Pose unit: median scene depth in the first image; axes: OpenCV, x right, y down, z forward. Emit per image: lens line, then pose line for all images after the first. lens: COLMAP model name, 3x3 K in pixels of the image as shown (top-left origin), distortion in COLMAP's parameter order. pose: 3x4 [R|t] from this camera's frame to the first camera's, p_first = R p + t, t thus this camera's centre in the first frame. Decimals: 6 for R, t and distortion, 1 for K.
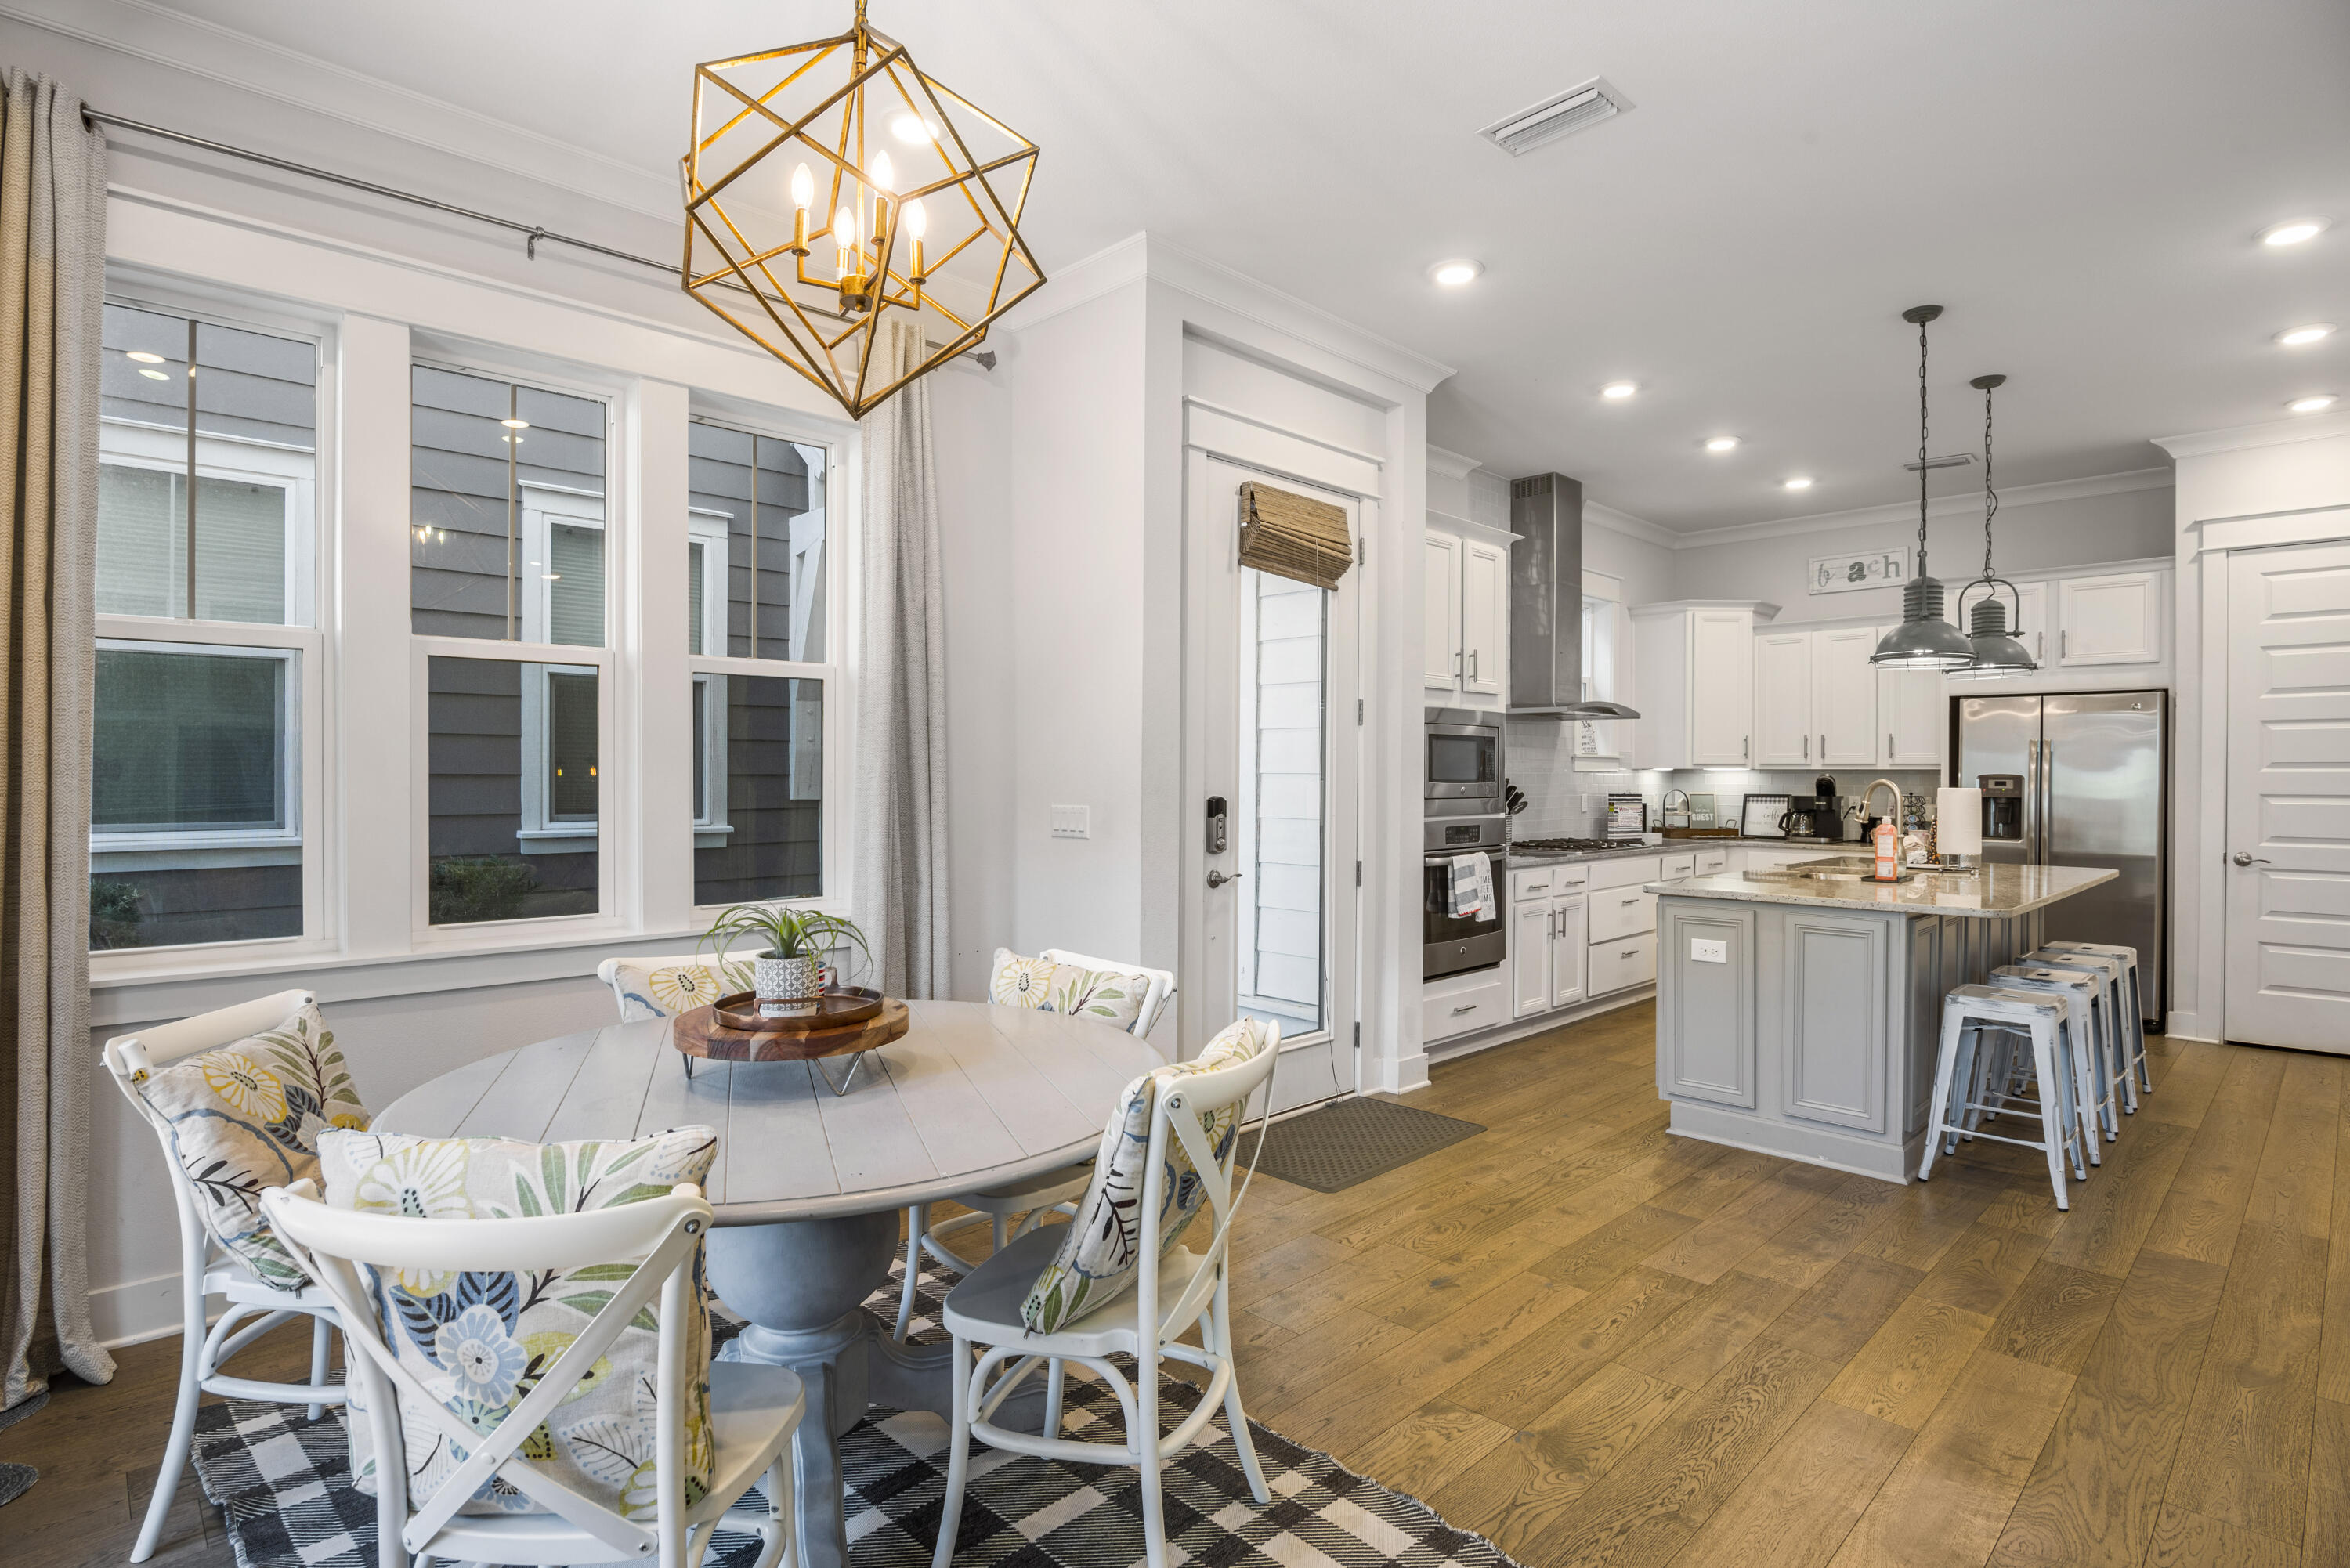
lens RADIAL K [[1169.7, 0, 1178.6], [0, 1169.7, 792.5], [0, 0, 1]] dist [-0.018772, -0.001213]
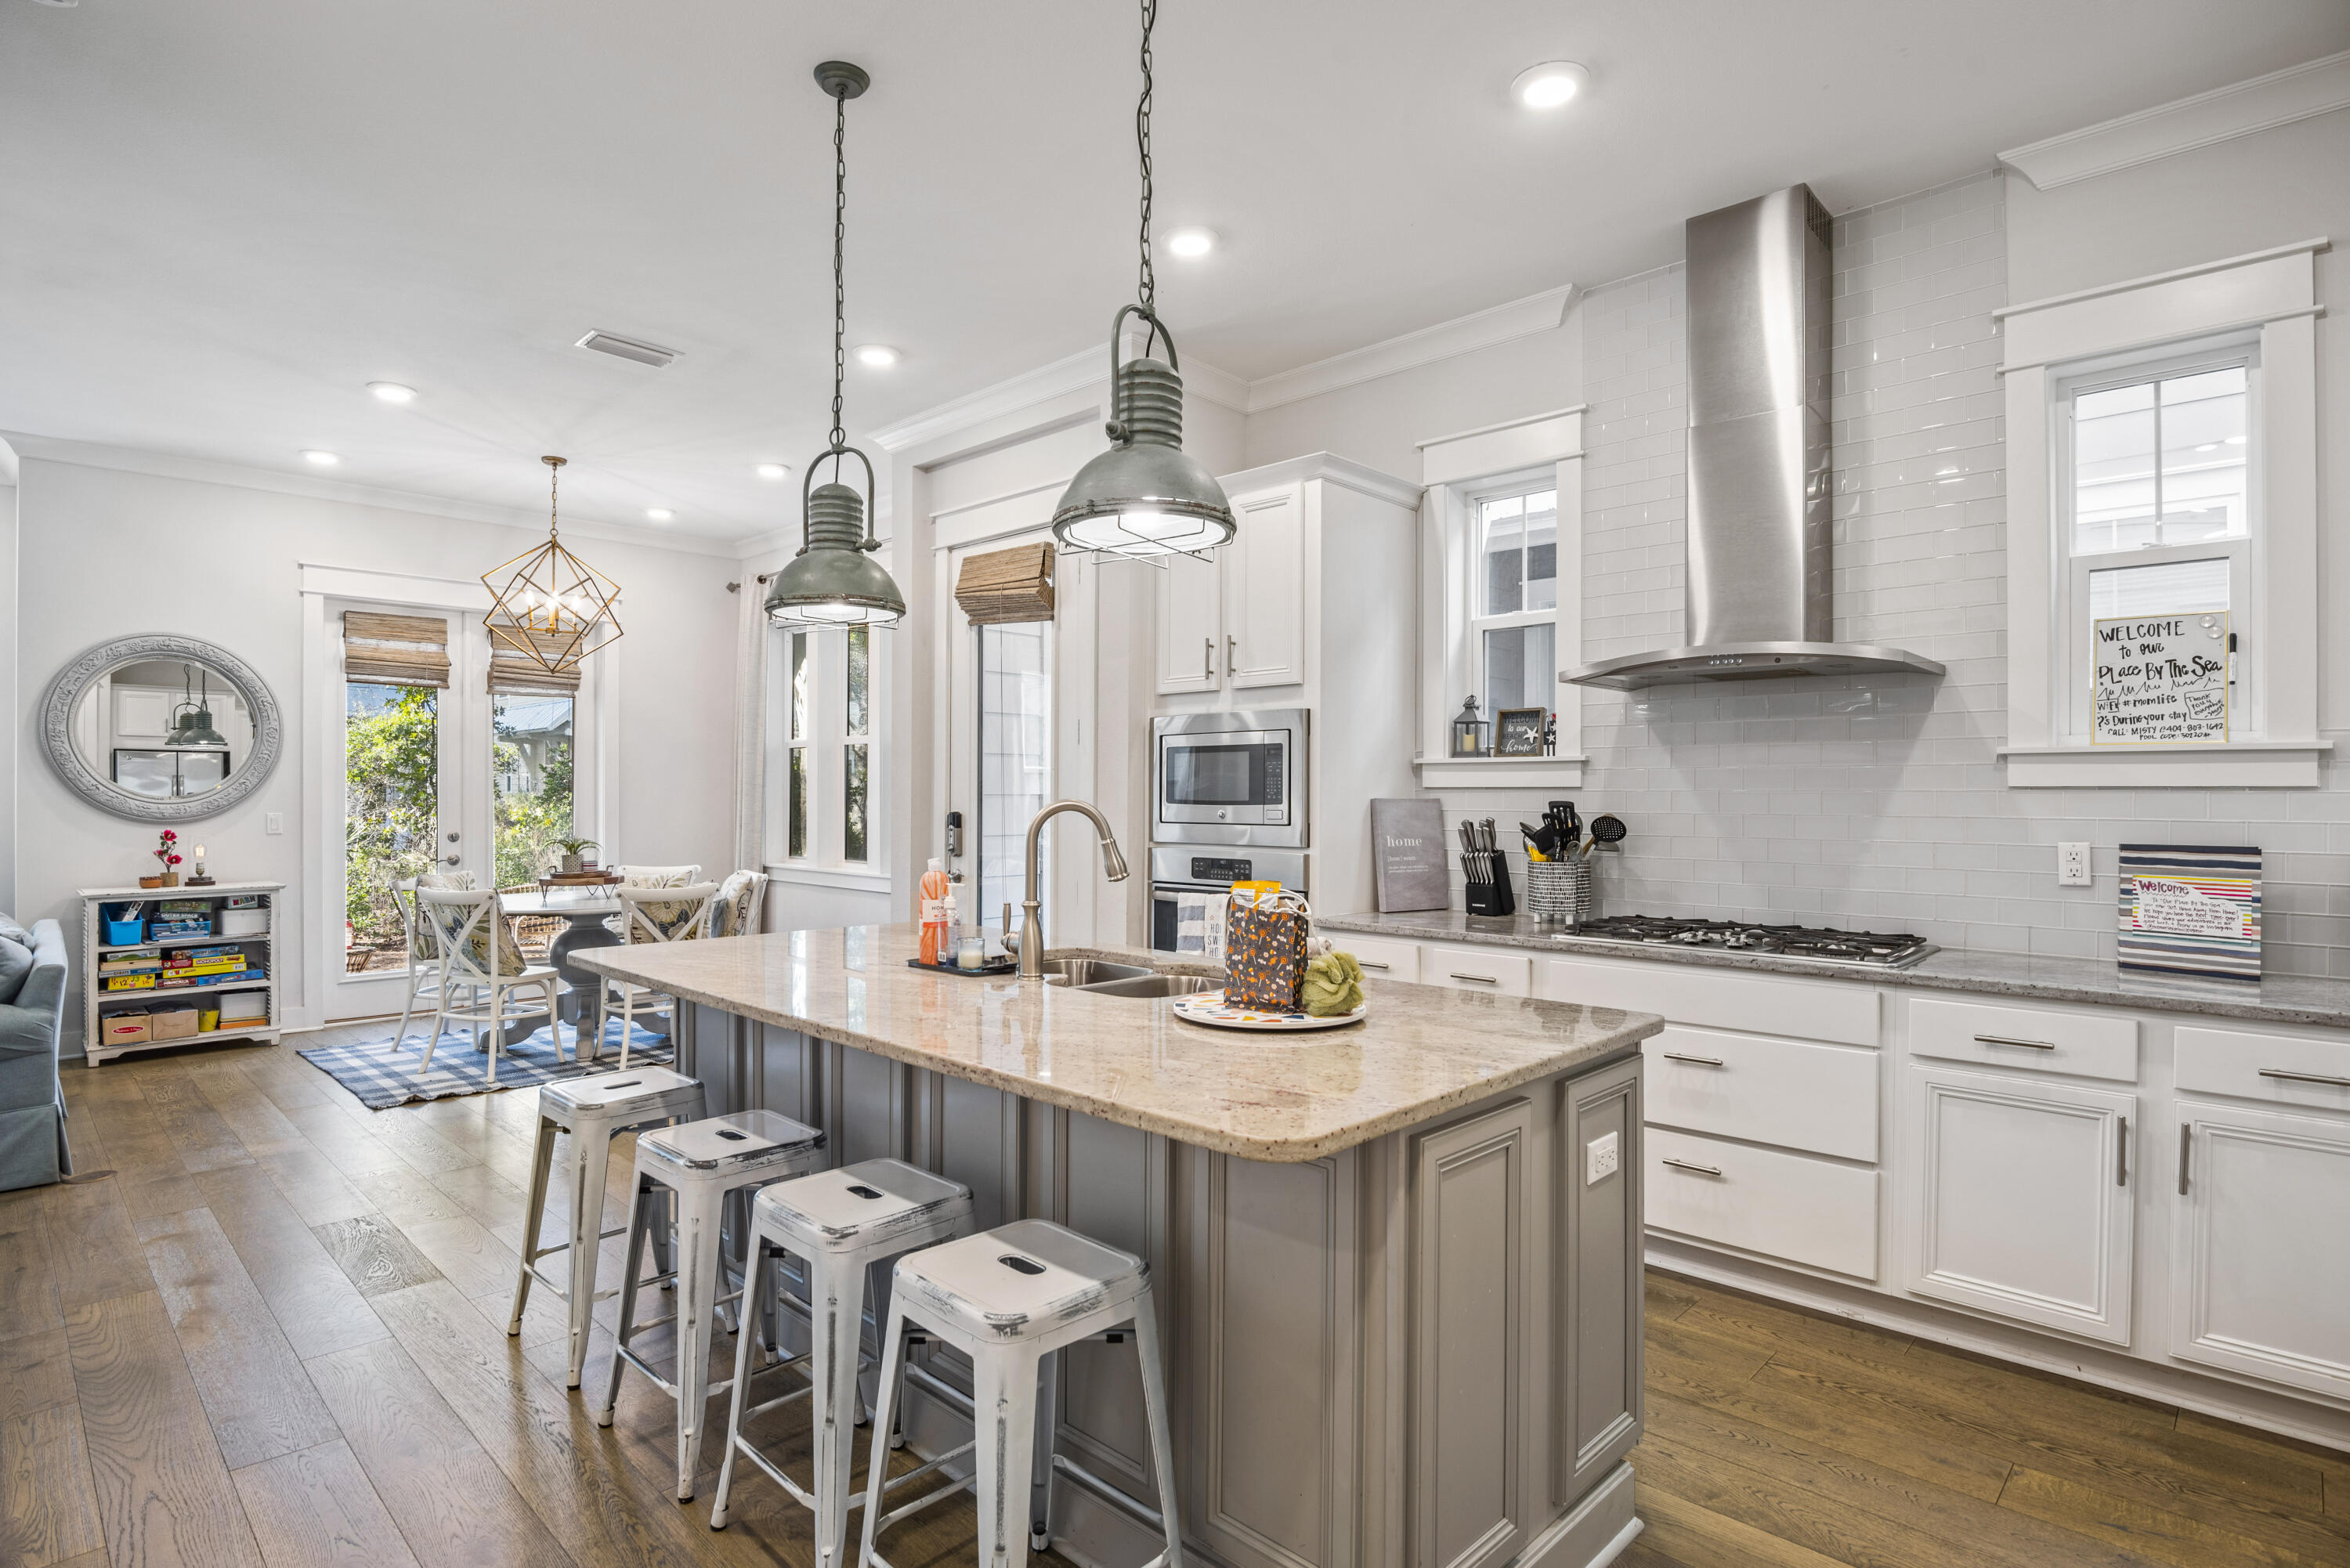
lens RADIAL K [[1169.7, 0, 1178.6], [0, 1169.7, 792.5], [0, 0, 1]] dist [-0.018772, -0.001213]
pose [[0.064304, -0.010273, -0.997877, 1.113019], [-0.022407, 0.999680, -0.011736, -0.006873], [0.997679, 0.023114, 0.064054, 0.977826]]
